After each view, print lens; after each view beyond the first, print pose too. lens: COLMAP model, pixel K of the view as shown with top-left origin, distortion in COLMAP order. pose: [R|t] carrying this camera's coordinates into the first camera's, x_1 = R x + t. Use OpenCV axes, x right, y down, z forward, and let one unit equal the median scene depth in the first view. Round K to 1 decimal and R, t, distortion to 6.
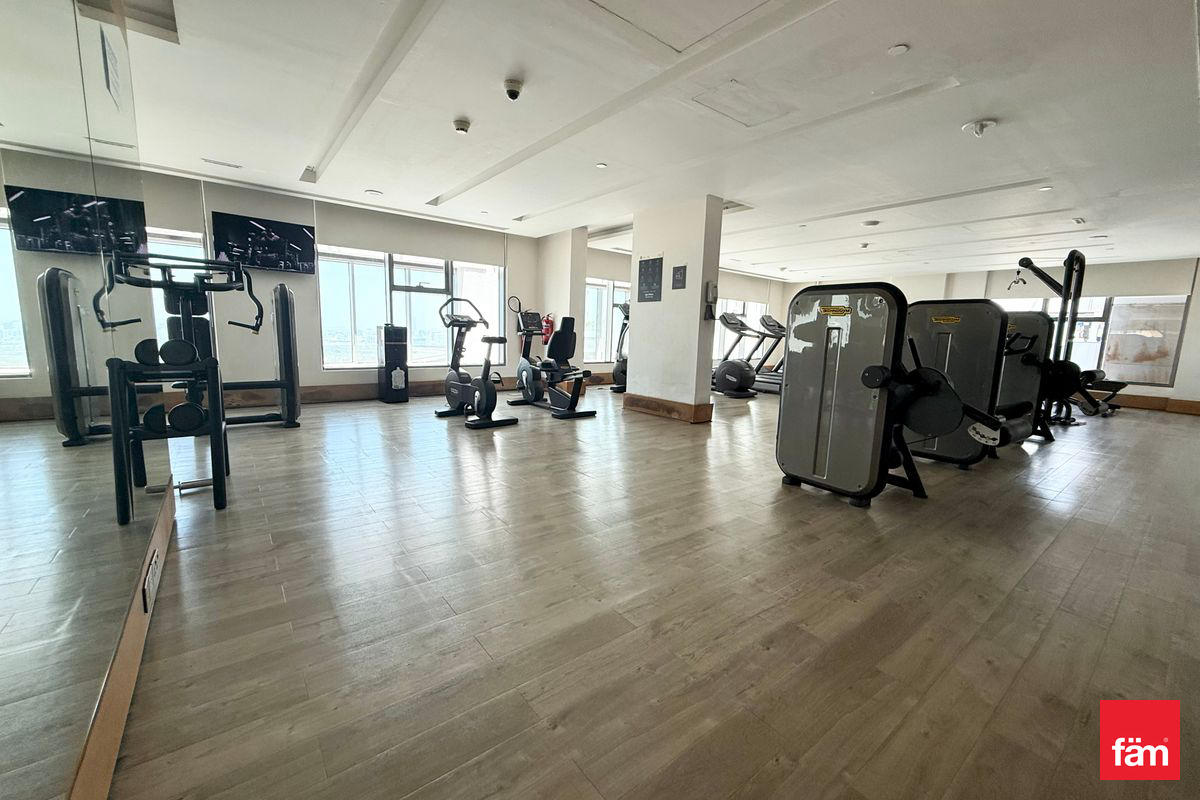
lens RADIAL K [[477.9, 0, 596.9], [0, 477.9, 398.9], [0, 0, 1]] dist [0.001744, 0.000019]
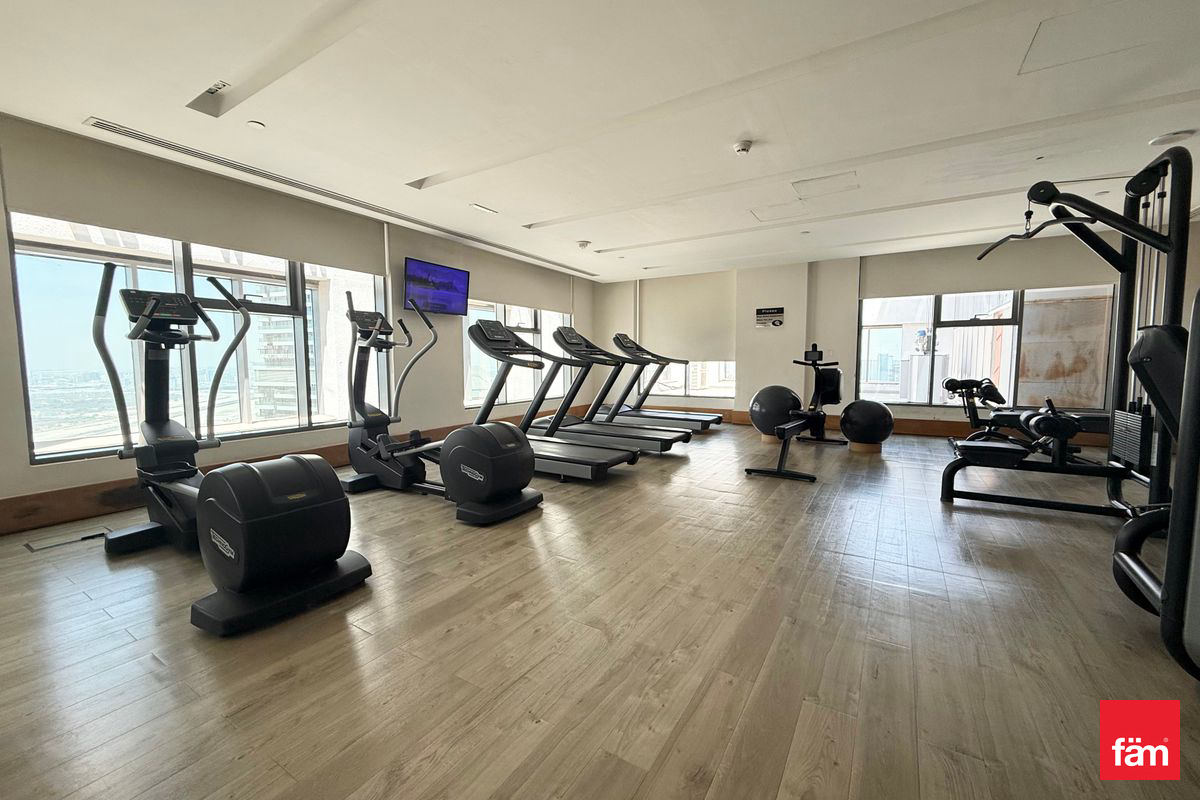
lens RADIAL K [[477.9, 0, 599.8], [0, 477.9, 396.8], [0, 0, 1]] dist [0.001744, 0.000019]
pose [[0.936134, -0.063659, 0.345835, 0.203698], [0.083571, 0.995575, -0.042959, -0.066345], [-0.341570, 0.069118, 0.937312, 0.483774]]
